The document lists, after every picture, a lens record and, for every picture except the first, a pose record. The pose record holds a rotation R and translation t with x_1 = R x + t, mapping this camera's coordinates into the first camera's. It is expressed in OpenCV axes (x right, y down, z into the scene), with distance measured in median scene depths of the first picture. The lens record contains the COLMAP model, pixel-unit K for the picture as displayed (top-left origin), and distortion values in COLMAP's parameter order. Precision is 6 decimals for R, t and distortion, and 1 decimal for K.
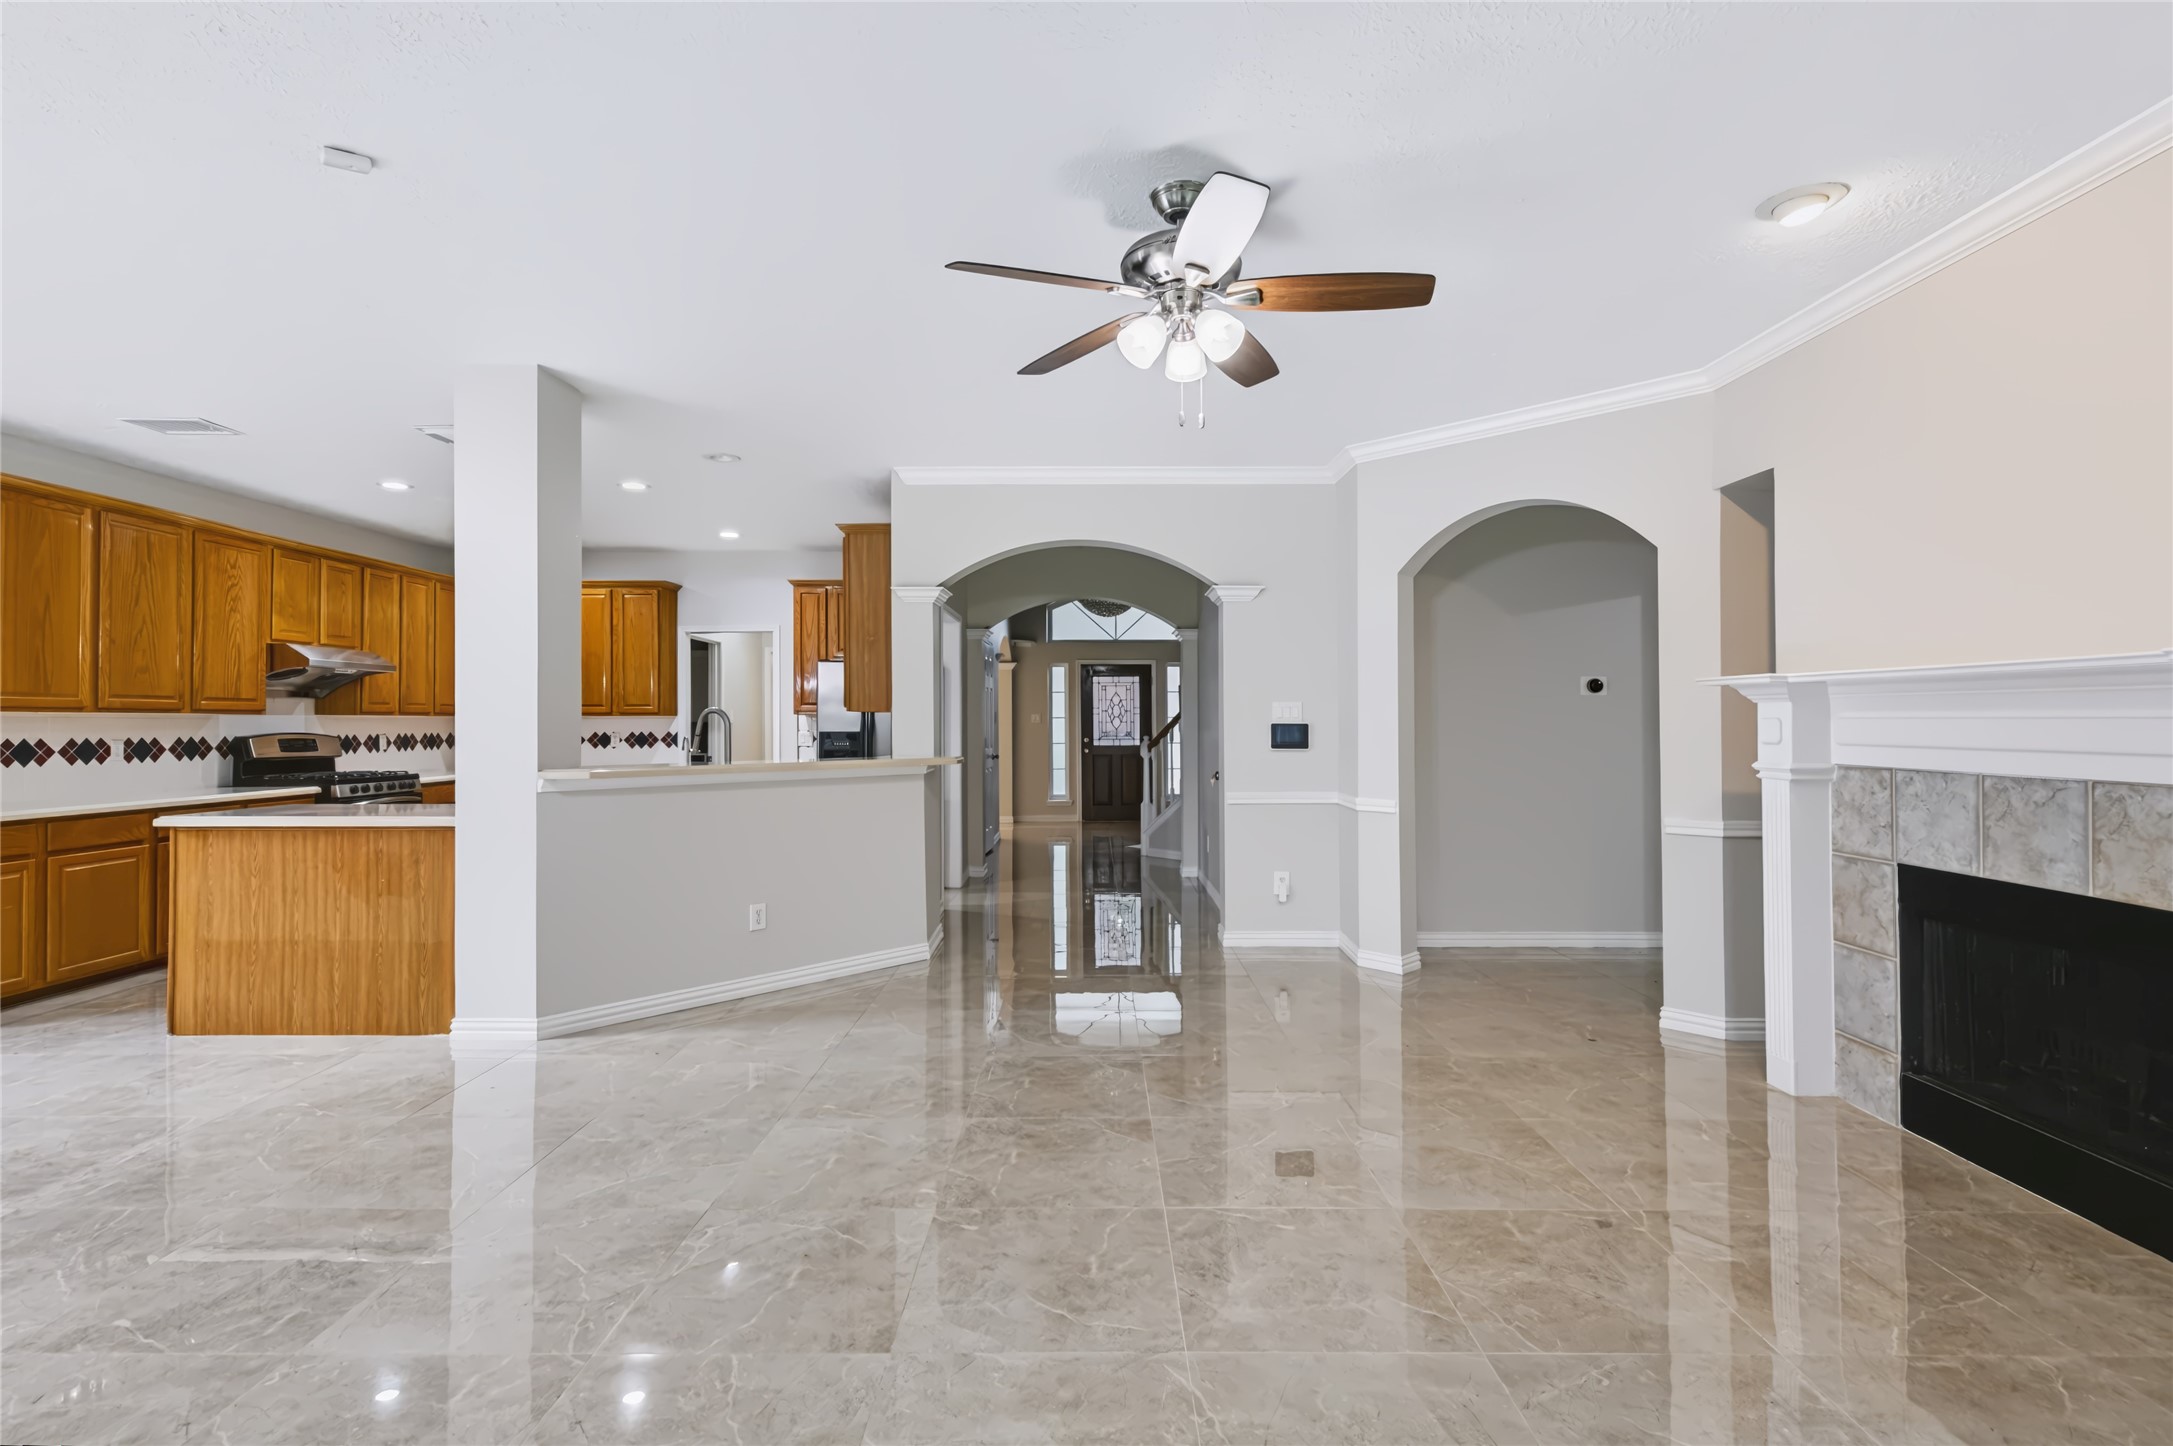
lens RADIAL K [[982.4, 0, 1091.5], [0, 982.4, 716.2], [0, 0, 1]] dist [0.006944, -0.005058]
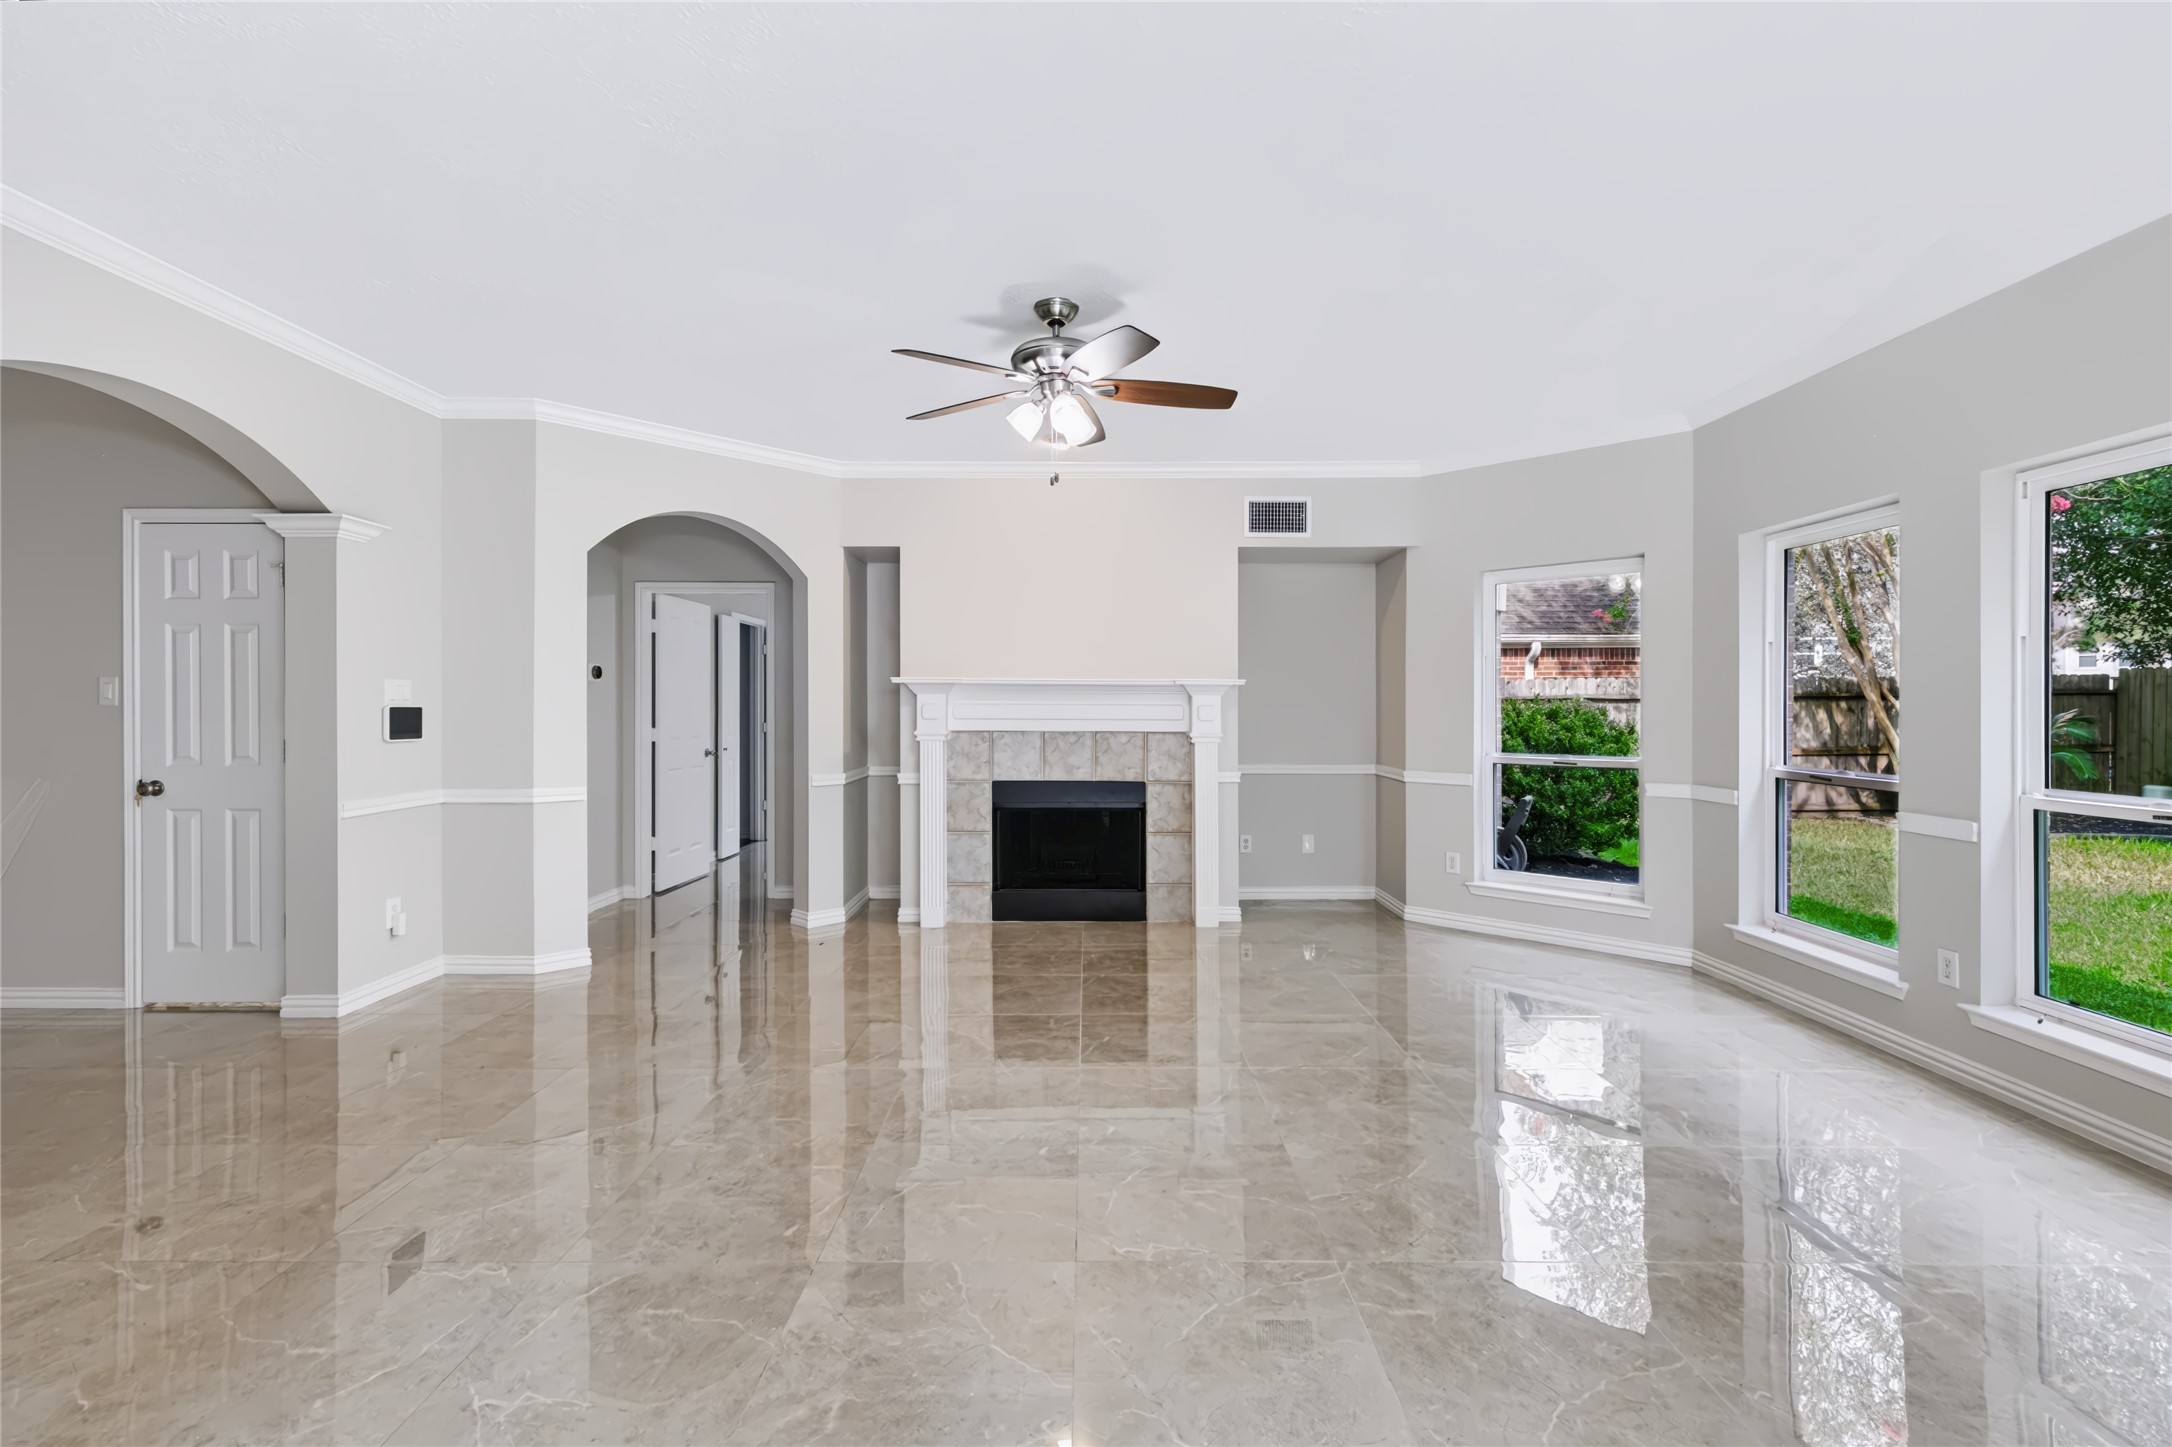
lens RADIAL K [[981.9, 0, 1076.0], [0, 981.9, 703.9], [0, 0, 1]] dist [0.006944, -0.005058]
pose [[0.009002, 0.001633, 0.999958, -0.968611], [-0.006903, 0.999975, -0.001571, 0.003658], [-0.999936, -0.006889, 0.009013, 0.759376]]
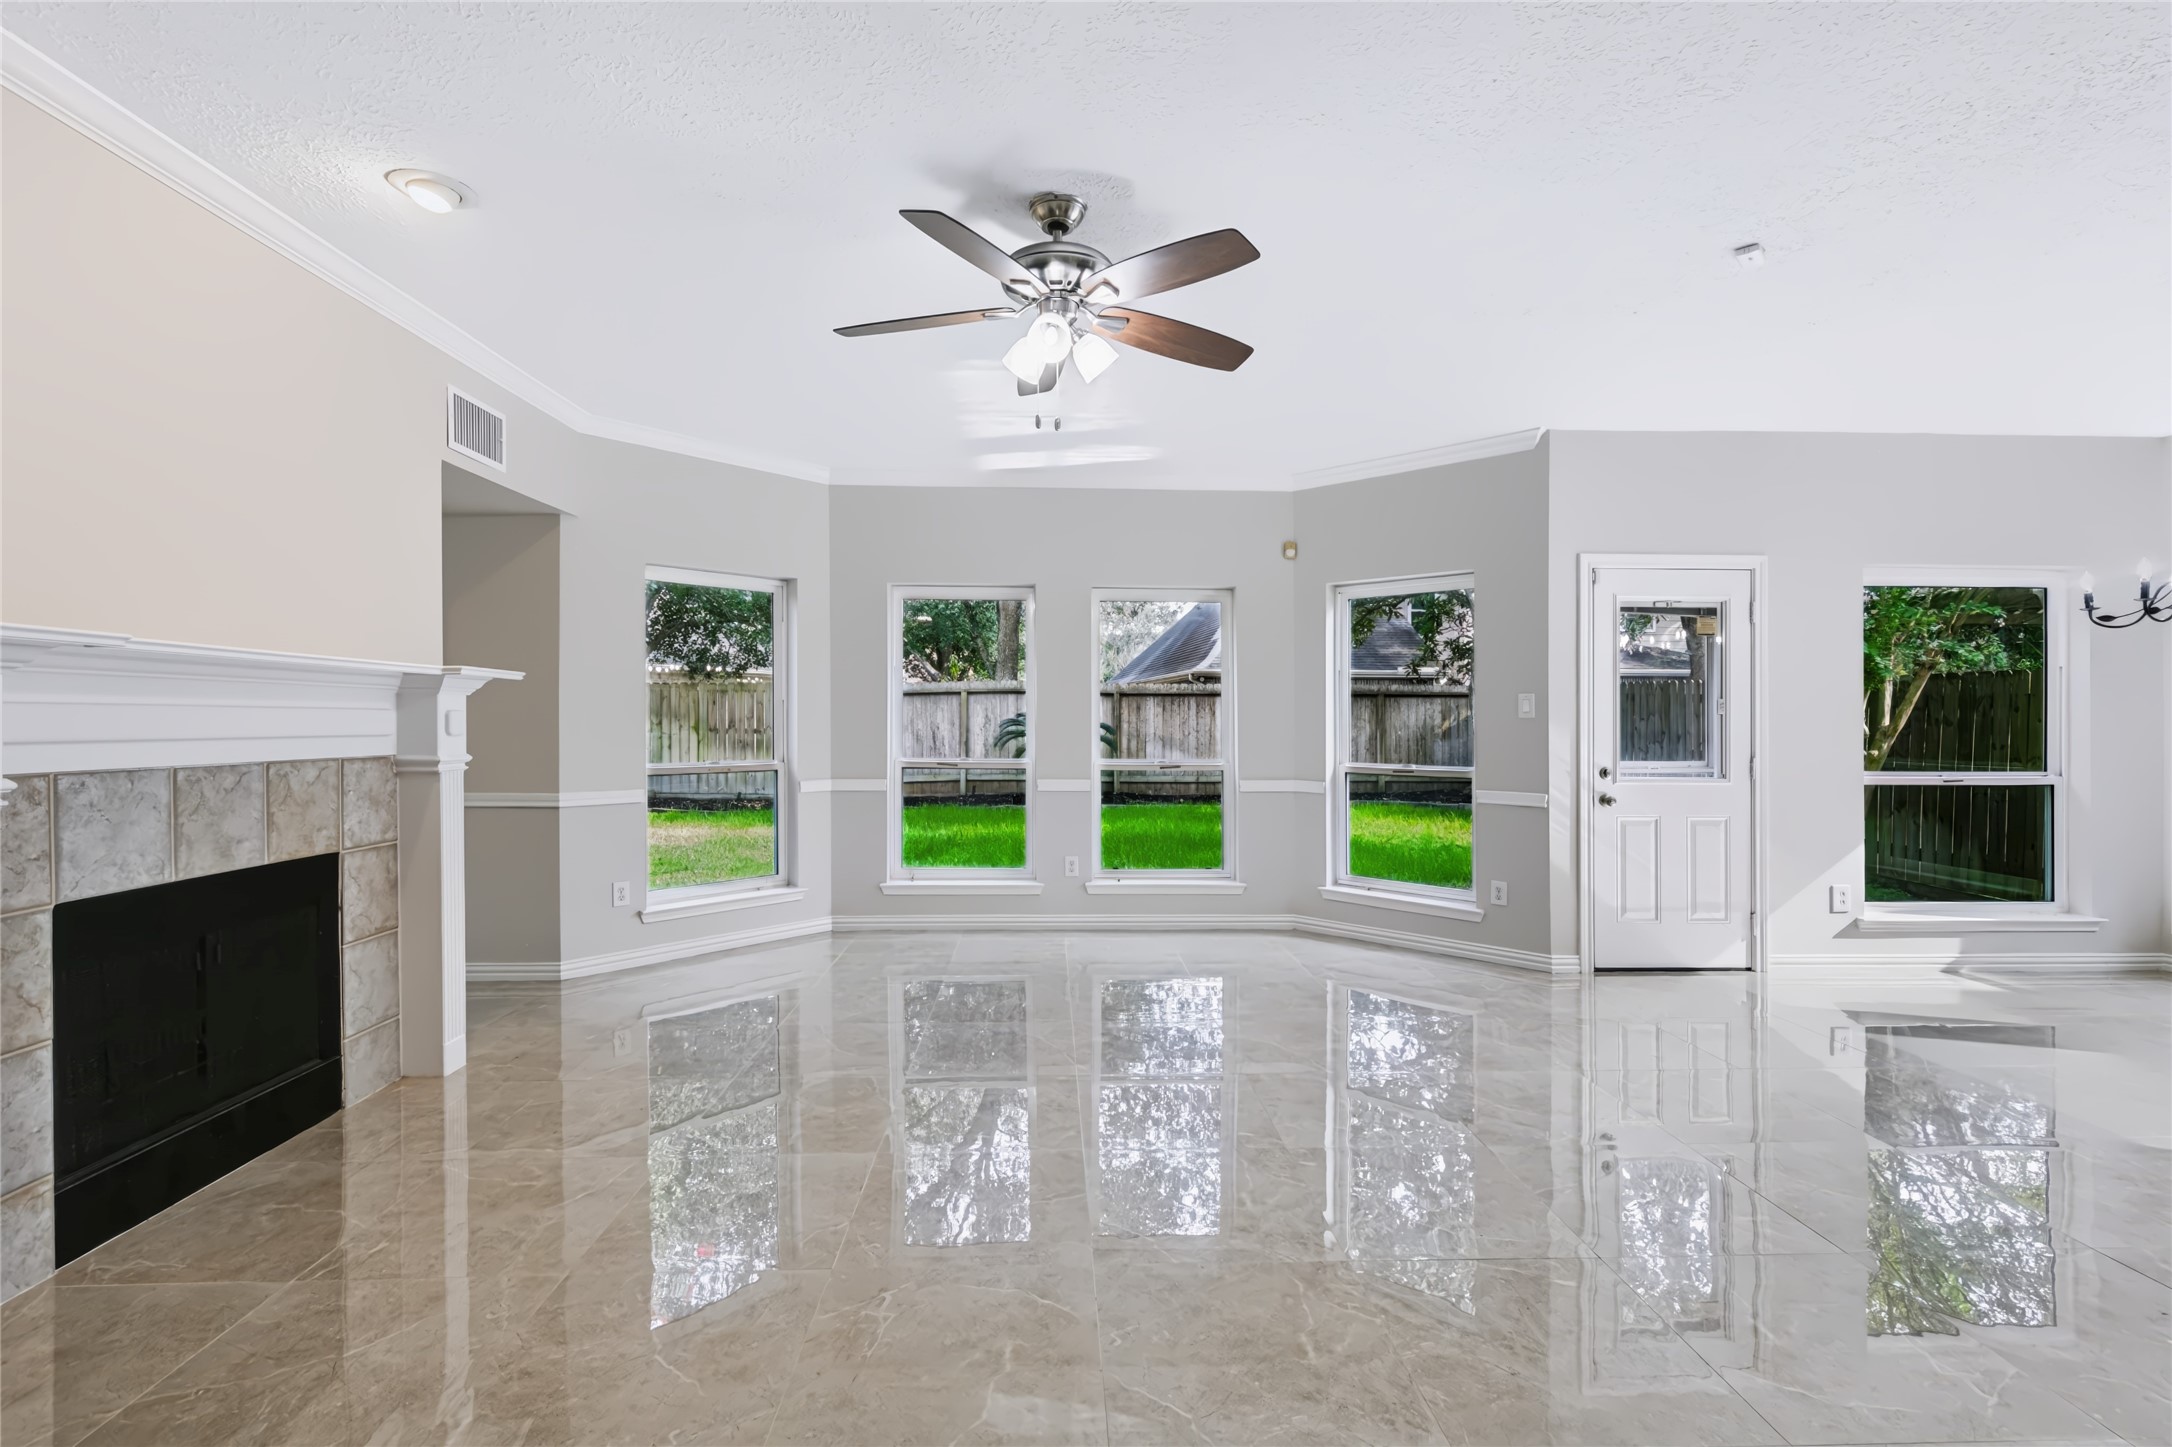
lens RADIAL K [[981.9, 0, 1091.4], [0, 981.9, 725.0], [0, 0, 1]] dist [0.006944, -0.005058]
pose [[-0.999051, -0.003363, -0.043419, 0.088503], [-0.003455, 0.999992, 0.002055, 0.012932], [0.043411, 0.002203, -0.999055, 1.608954]]
